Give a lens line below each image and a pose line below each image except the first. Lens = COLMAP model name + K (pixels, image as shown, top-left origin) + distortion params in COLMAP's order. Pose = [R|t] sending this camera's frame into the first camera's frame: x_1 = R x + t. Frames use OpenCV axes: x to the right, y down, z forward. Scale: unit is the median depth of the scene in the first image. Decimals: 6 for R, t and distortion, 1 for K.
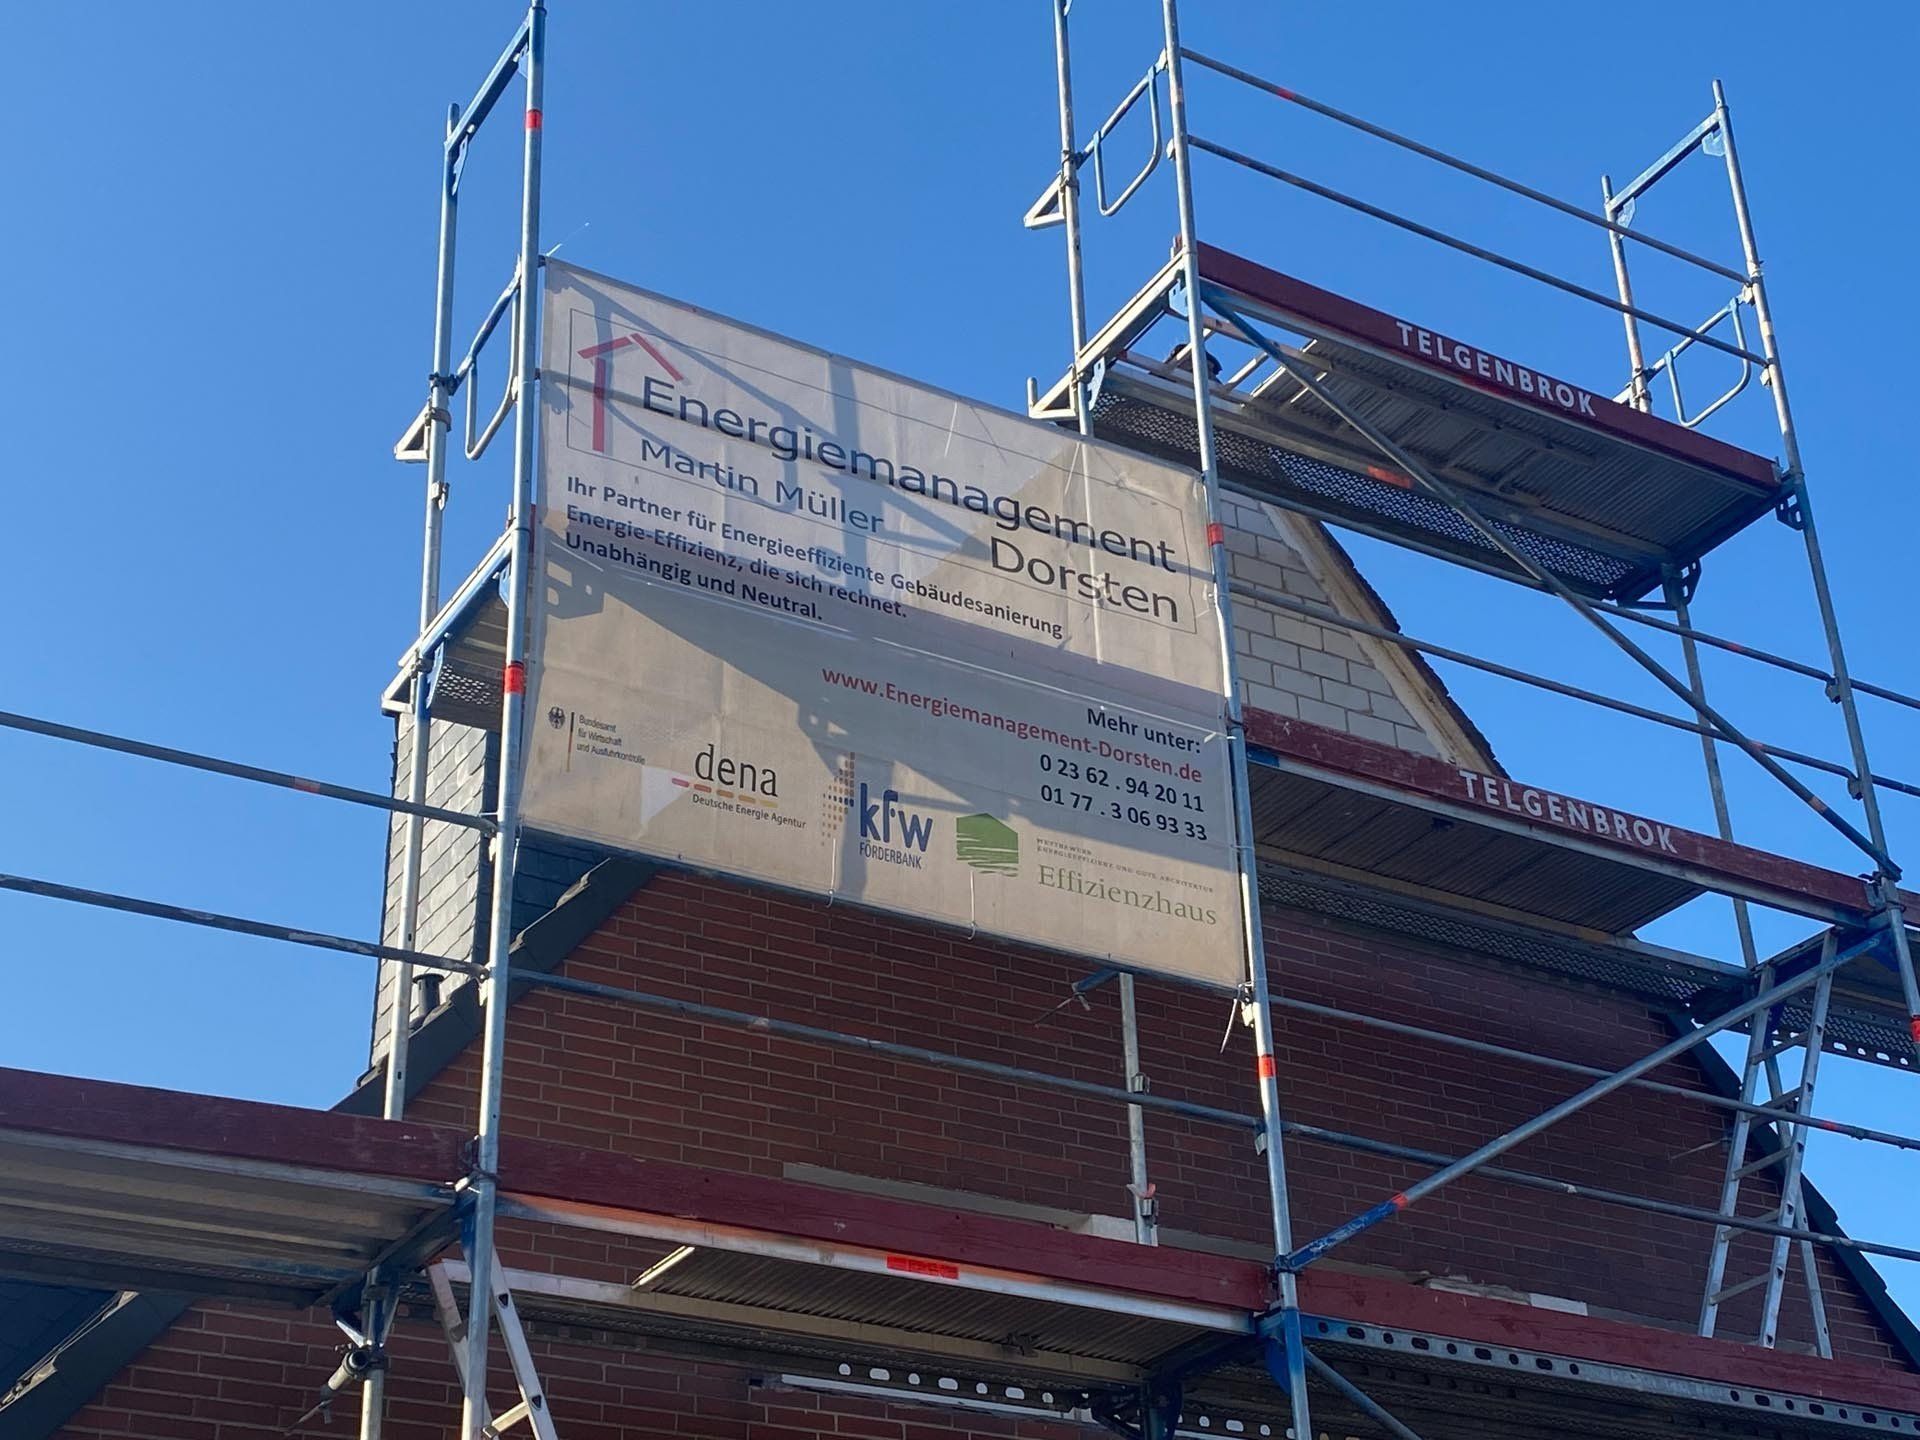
lens RADIAL K [[2907.9, 0, 960.4], [0, 2907.9, 720.0], [0, 0, 1]] dist [0.199810, 0.000000]
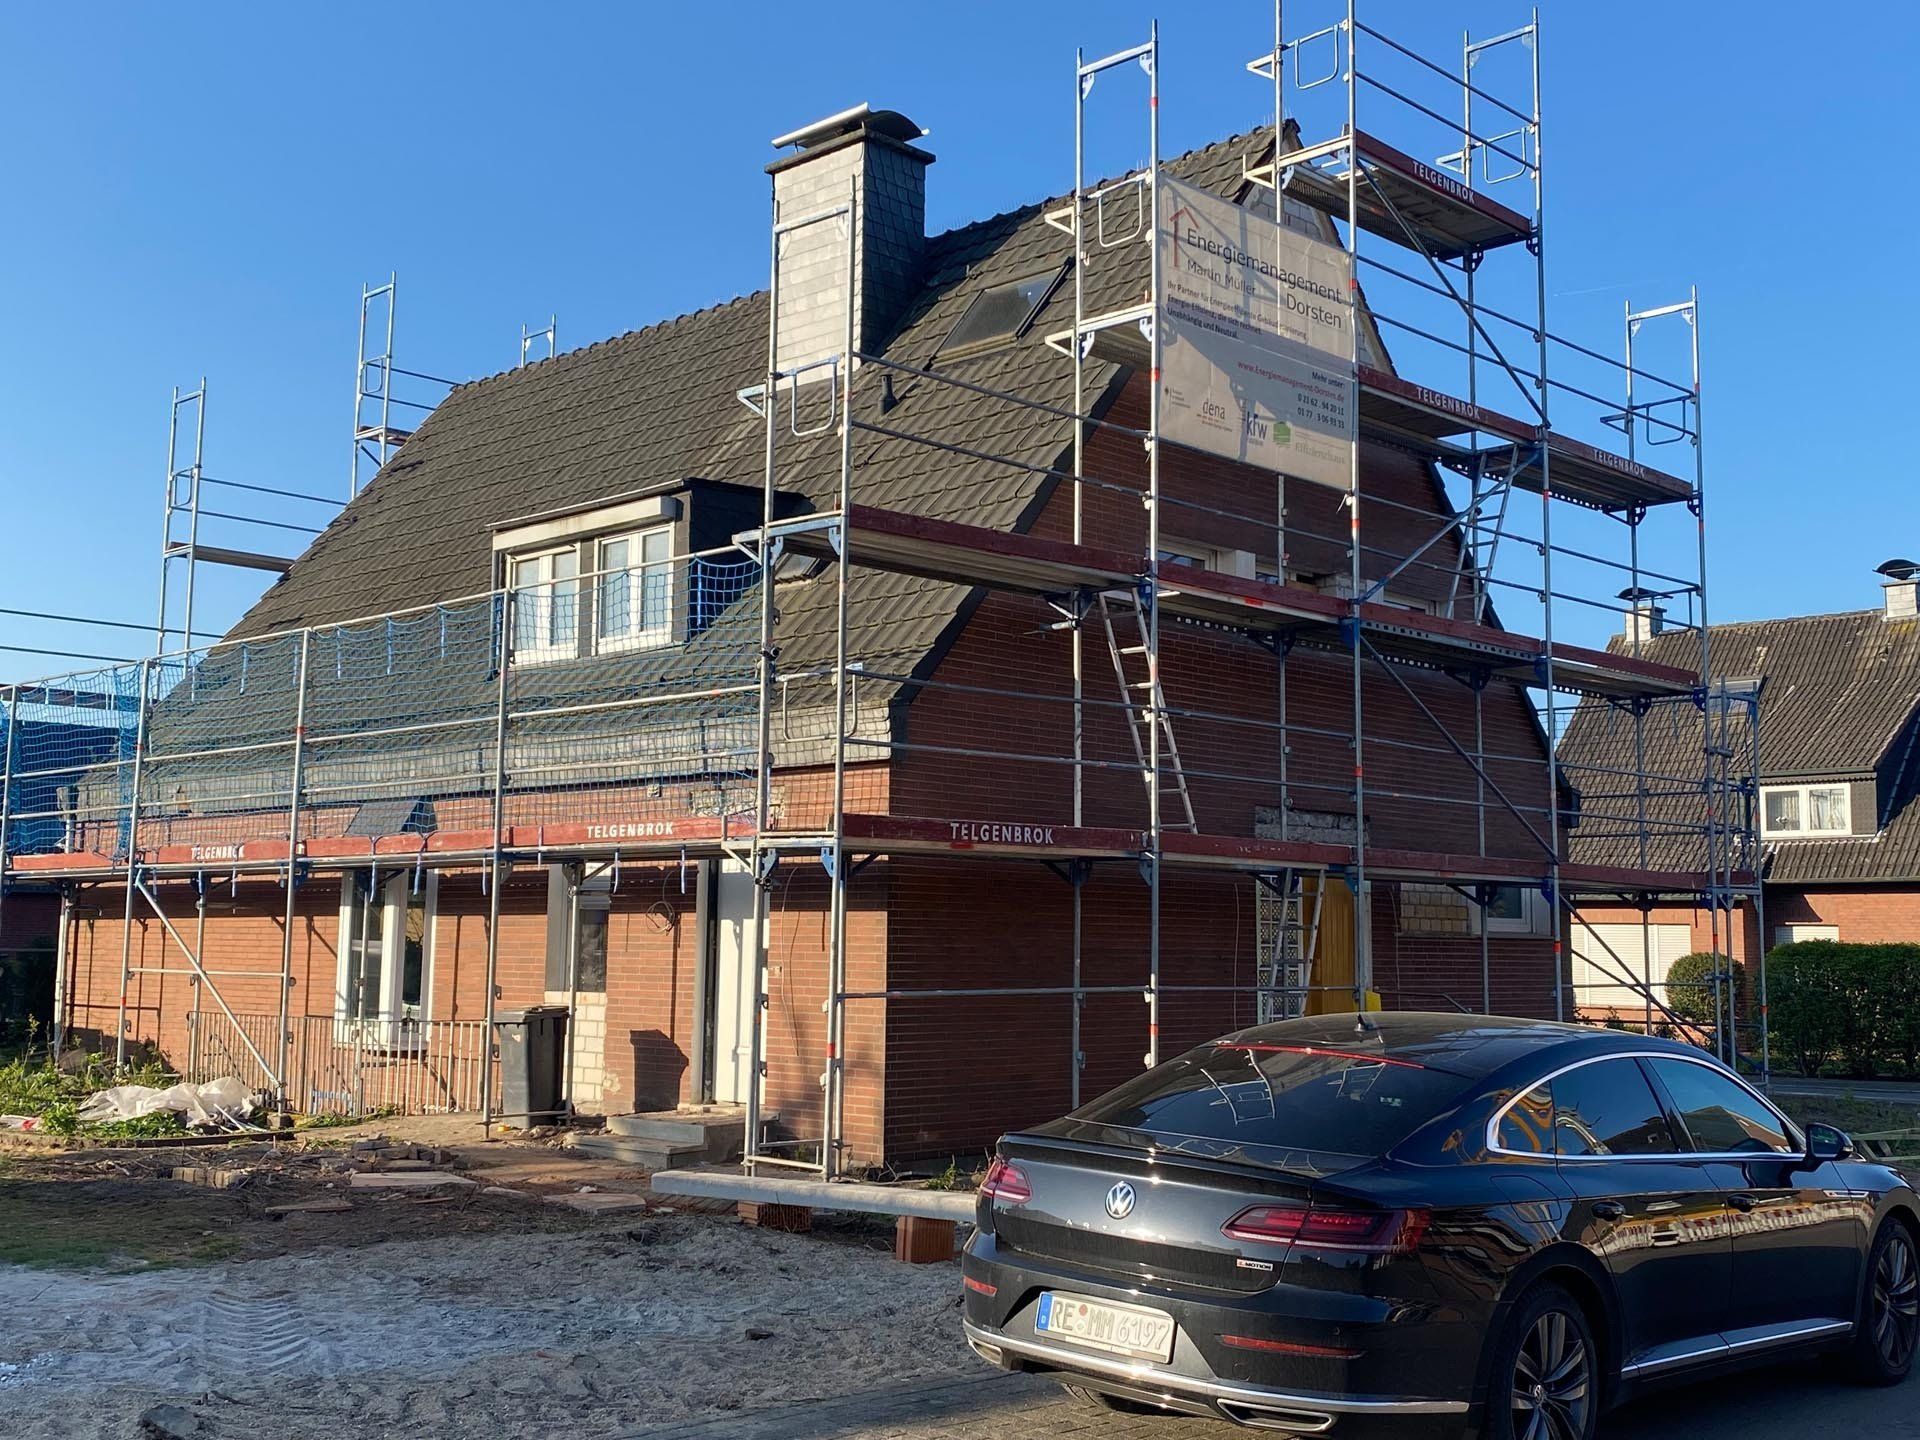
lens RADIAL K [[2123.6, 0, 963.2], [0, 2123.6, 715.7], [0, 0, 1]] dist [0.074634, 0.000000]
pose [[0.967067, 0.071186, 0.244364, -0.663261], [-0.159489, 0.917707, 0.363836, -0.346670], [-0.198355, -0.390828, 0.898838, -0.668717]]
